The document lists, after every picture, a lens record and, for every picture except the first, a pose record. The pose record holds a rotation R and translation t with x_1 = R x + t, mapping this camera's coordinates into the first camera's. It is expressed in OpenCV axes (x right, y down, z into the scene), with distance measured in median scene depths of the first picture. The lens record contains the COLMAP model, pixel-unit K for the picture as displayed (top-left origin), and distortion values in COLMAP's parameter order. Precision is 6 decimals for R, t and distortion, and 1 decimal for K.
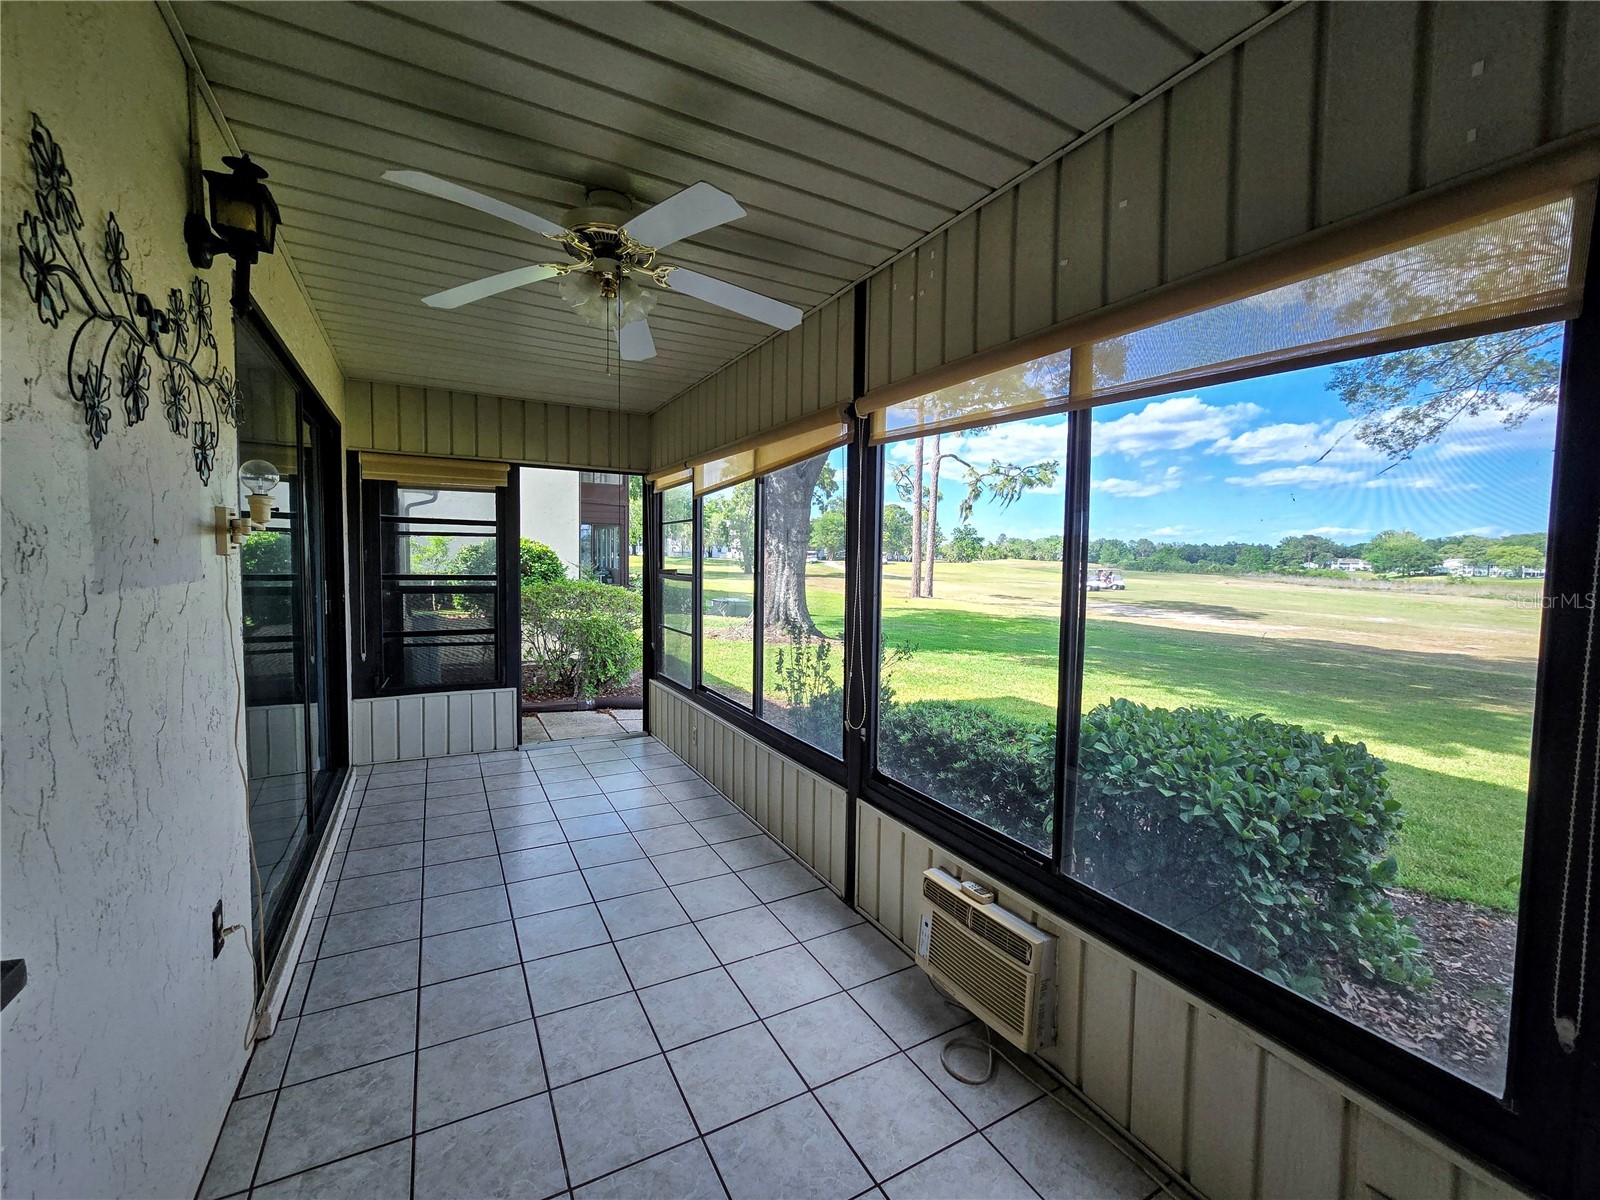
lens RADIAL K [[658.4, 0, 799.0], [0, 658.4, 592.4], [0, 0, 1]] dist [-0.001354, 0.000273]
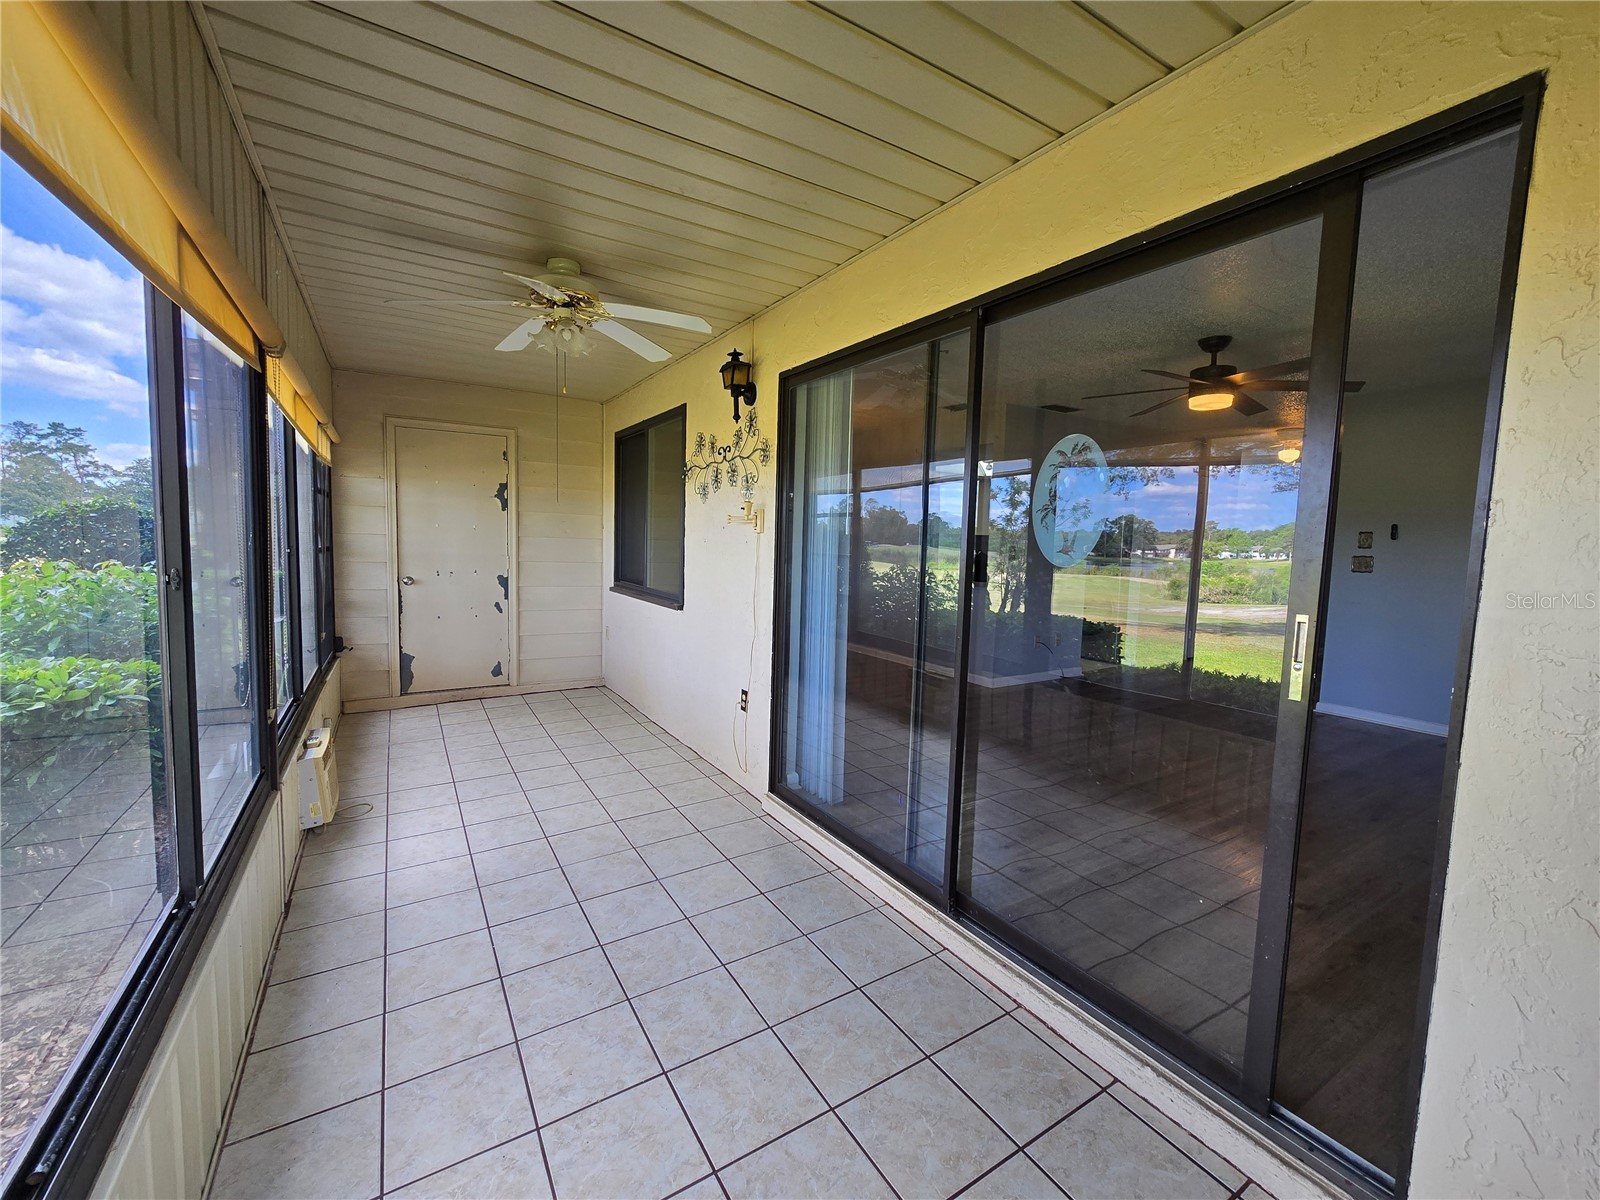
lens RADIAL K [[658.4, 0, 795.9], [0, 658.4, 594.5], [0, 0, 1]] dist [-0.001354, 0.000273]
pose [[-0.998223, -0.036120, -0.047392, -0.781714], [-0.042472, 0.989137, 0.140725, -0.136398], [0.041794, 0.142488, -0.988914, 2.627739]]
